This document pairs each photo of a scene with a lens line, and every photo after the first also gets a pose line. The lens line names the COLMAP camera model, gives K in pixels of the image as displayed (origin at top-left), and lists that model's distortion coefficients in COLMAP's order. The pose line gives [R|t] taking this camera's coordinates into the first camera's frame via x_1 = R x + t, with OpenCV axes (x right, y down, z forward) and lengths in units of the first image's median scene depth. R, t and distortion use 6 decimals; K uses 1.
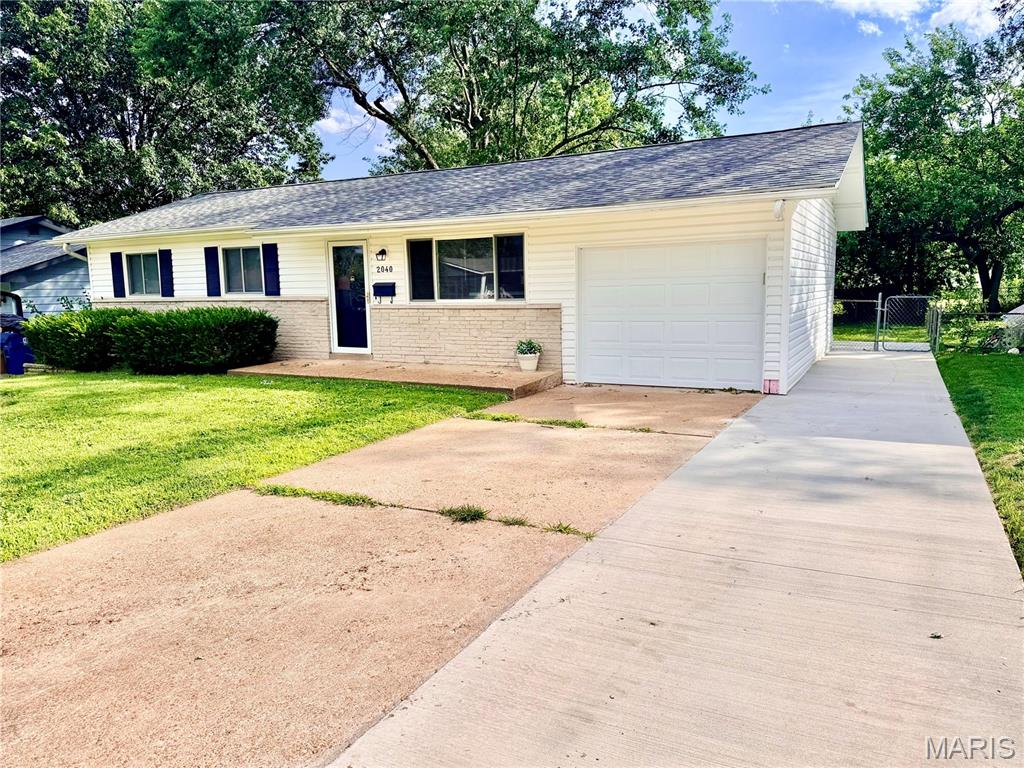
lens RADIAL K [[714.2, 0, 512.0], [0, 714.2, 384.0], [0, 0, 1]] dist [0.003921, -0.005206]
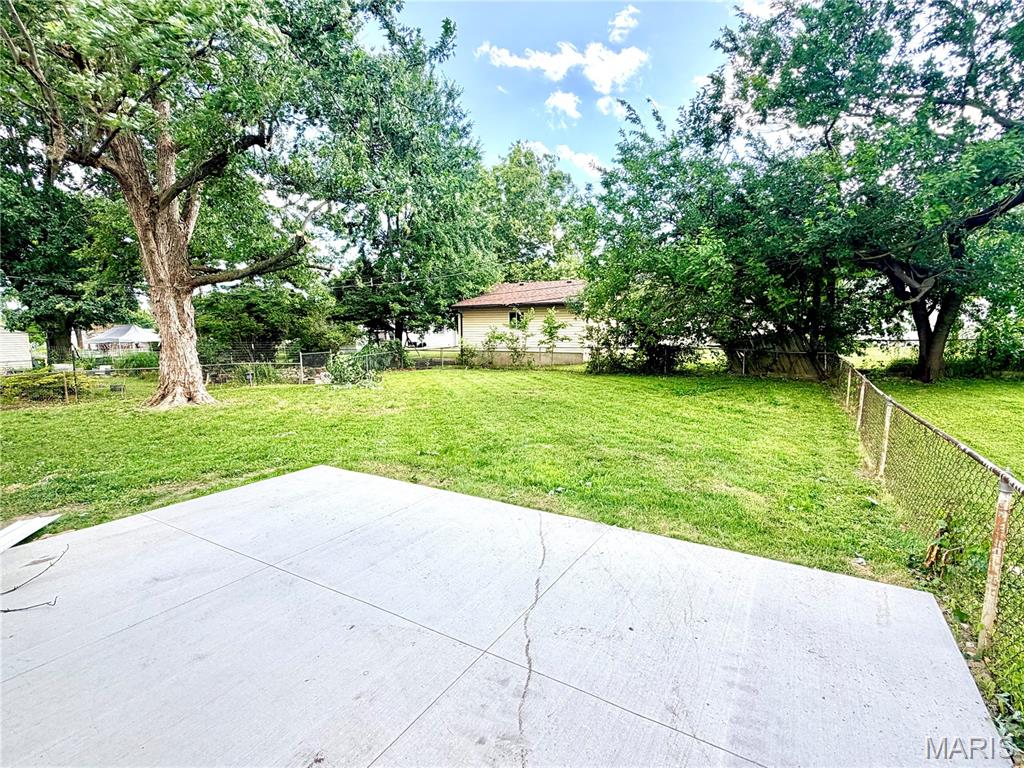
lens RADIAL K [[477.5, 0, 512.0], [0, 477.5, 384.0], [0, 0, 1]] dist [0.004180, -0.000442]
pose [[0.998891, 0.023486, -0.040810, 0.514008], [-0.024074, 0.999612, -0.013988, -0.134813], [0.040466, 0.014955, 0.999069, 0.908697]]
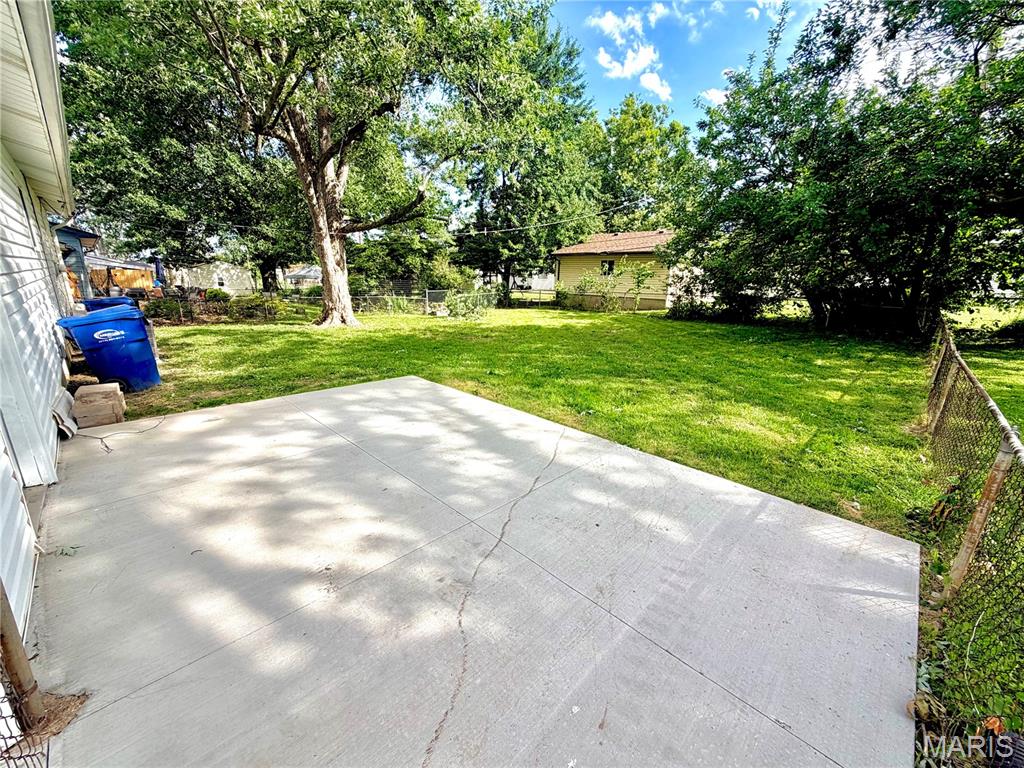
lens RADIAL K [[401.0, 0, 512.0], [0, 401.0, 384.0], [0, 0, 1]] dist [0.000360, 0.000537]
pose [[0.958966, 0.116117, -0.258654, 0.543824], [-0.079875, 0.985981, 0.146495, -0.132466], [0.272039, -0.119824, 0.954797, 0.915373]]
